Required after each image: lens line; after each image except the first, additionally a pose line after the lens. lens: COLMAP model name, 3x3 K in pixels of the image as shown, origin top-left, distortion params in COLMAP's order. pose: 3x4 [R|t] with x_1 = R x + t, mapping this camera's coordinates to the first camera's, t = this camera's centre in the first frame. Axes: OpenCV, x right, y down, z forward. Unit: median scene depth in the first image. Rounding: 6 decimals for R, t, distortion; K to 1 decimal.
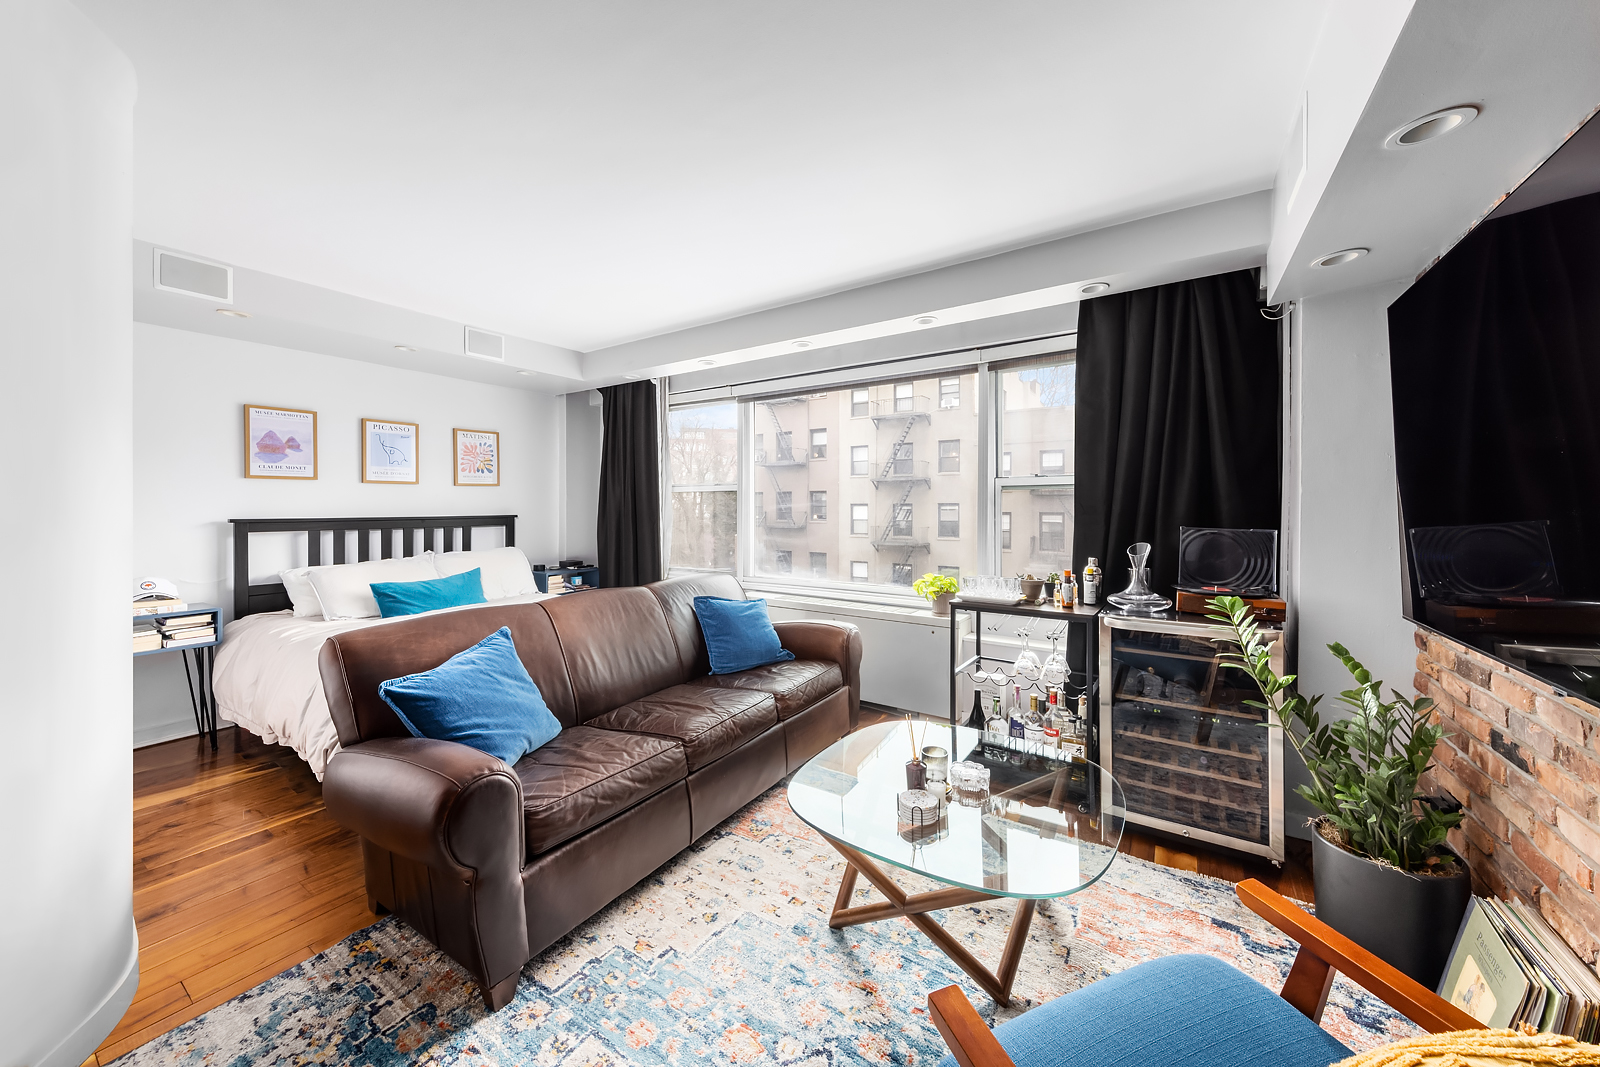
lens RADIAL K [[571.2, 0, 797.9], [0, 571.2, 513.5], [0, 0, 1]] dist [0.002596, -0.001747]
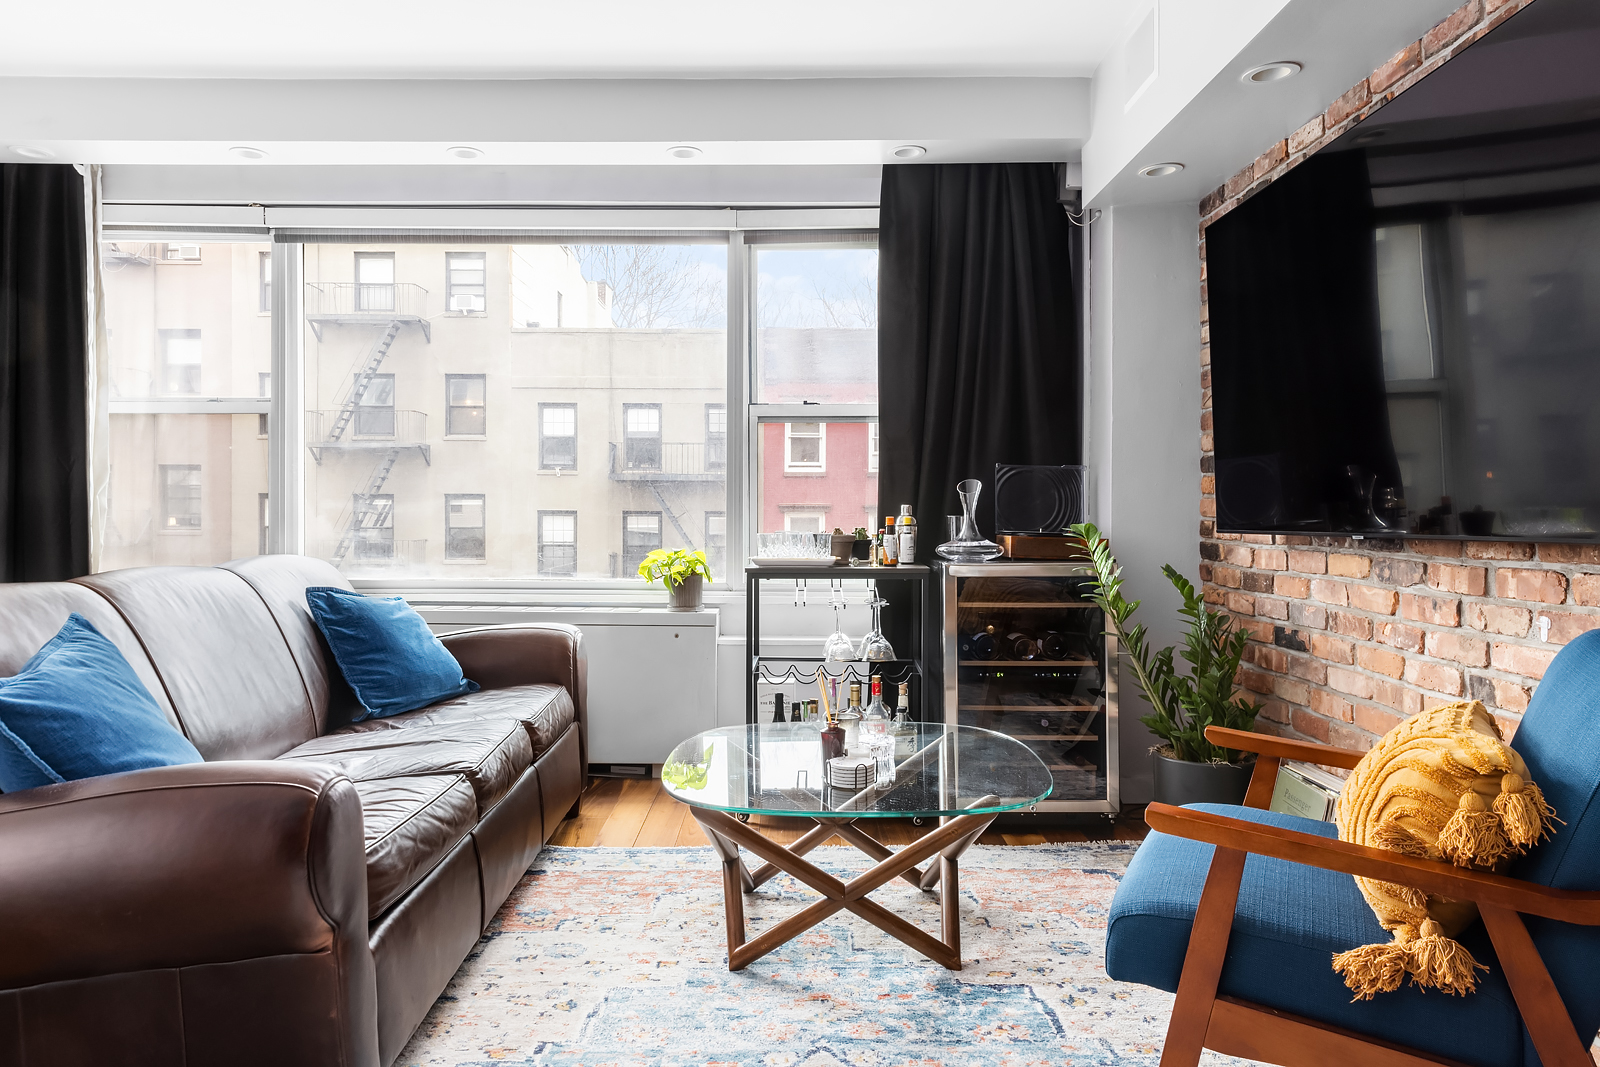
lens RADIAL K [[1108.9, 0, 800.0], [0, 1108.9, 533.5], [0, 0, 1]] dist [0.012298, 0.001684]
pose [[0.824365, -0.011792, 0.565936, -0.452511], [0.009849, 0.999930, 0.006489, 0.107407], [-0.565973, 0.000224, 0.824423, -0.147661]]
